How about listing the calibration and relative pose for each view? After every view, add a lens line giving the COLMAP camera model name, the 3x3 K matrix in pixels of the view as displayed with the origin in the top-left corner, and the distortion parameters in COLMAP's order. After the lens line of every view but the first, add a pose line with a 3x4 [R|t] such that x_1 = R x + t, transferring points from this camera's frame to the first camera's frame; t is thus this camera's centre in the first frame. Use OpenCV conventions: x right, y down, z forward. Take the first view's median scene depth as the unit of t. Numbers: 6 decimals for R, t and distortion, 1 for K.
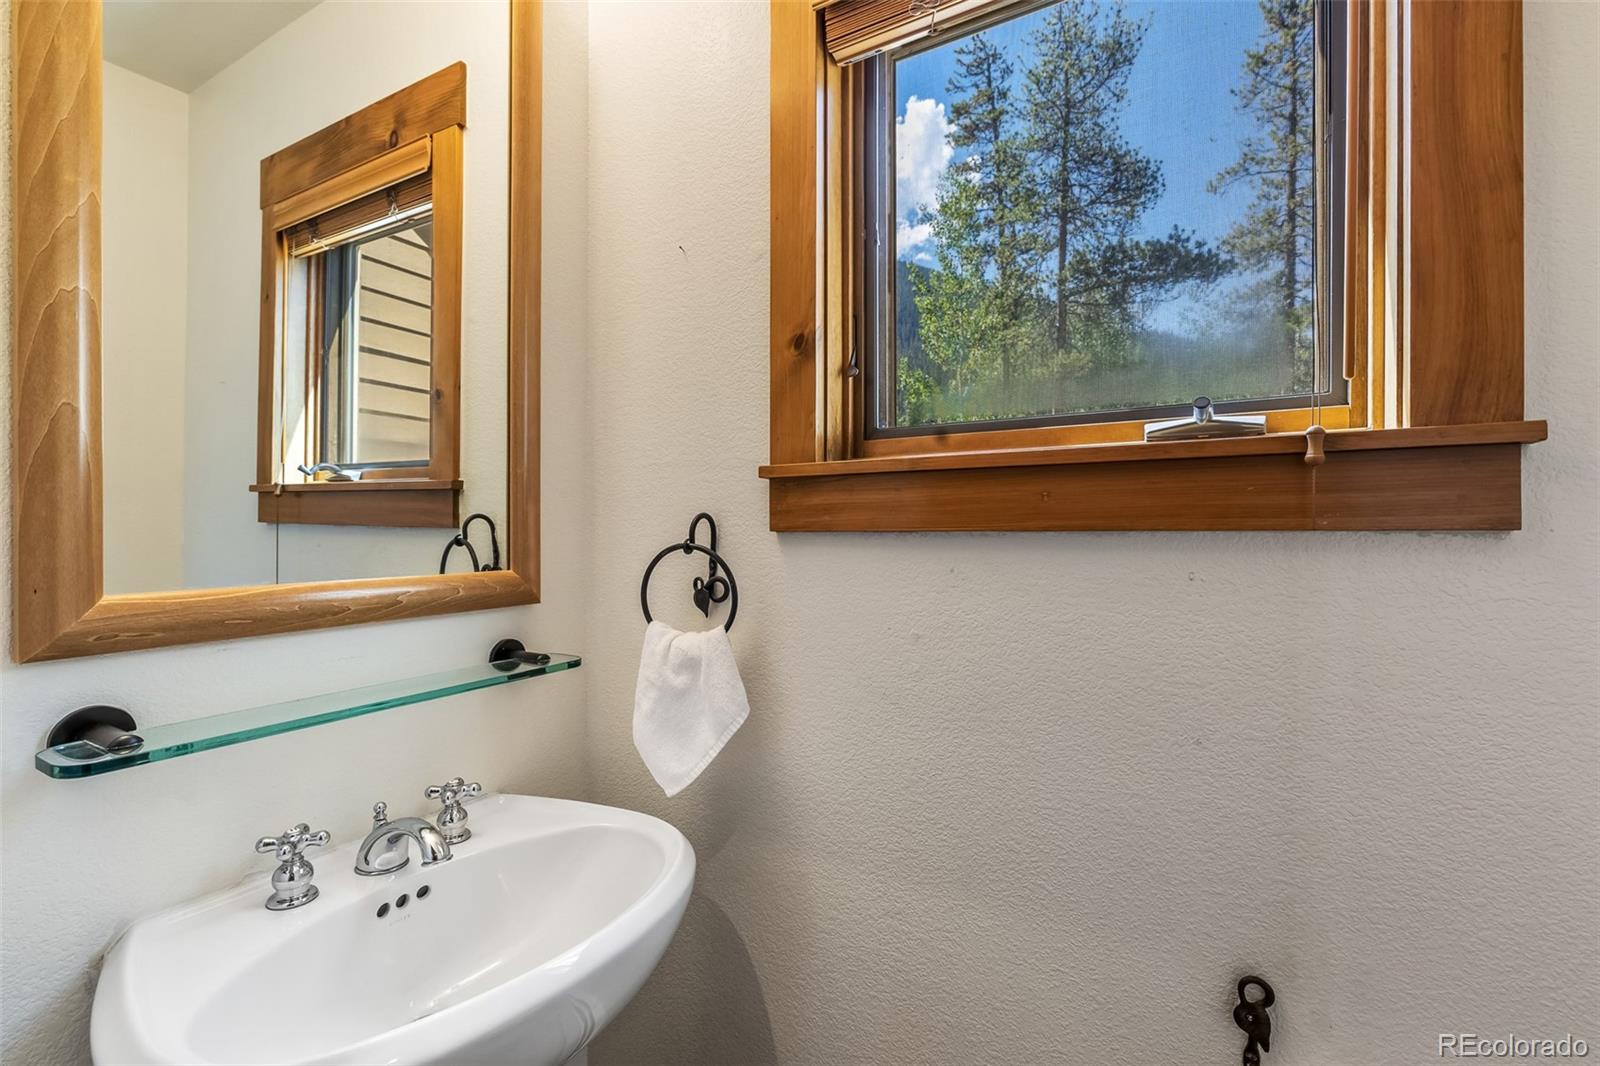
lens RADIAL K [[705.5, 0, 777.0], [0, 705.5, 528.6], [0, 0, 1]] dist [-0.000197, -0.000215]
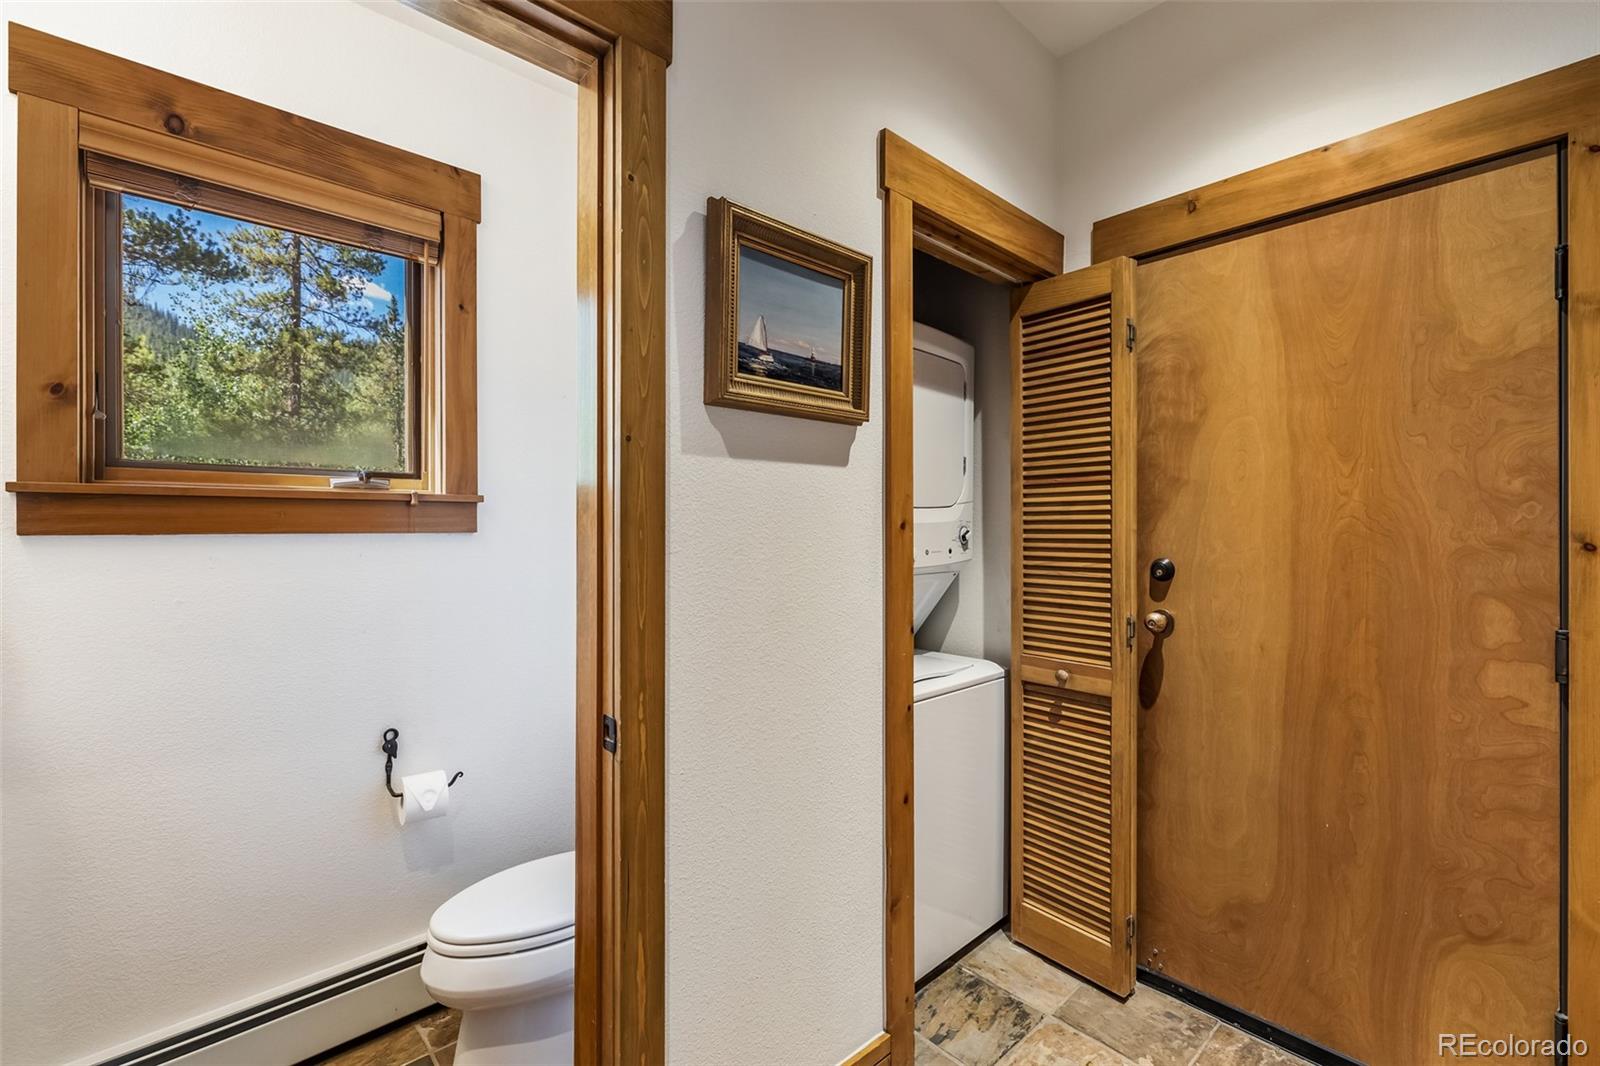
lens RADIAL K [[705.5, 0, 804.7], [0, 705.5, 536.7], [0, 0, 1]] dist [-0.000197, -0.000215]
pose [[0.299345, -0.008010, 0.954111, -0.770420], [0.003318, 0.999967, 0.007354, 0.001833], [-0.954139, 0.000965, 0.299362, -0.678113]]
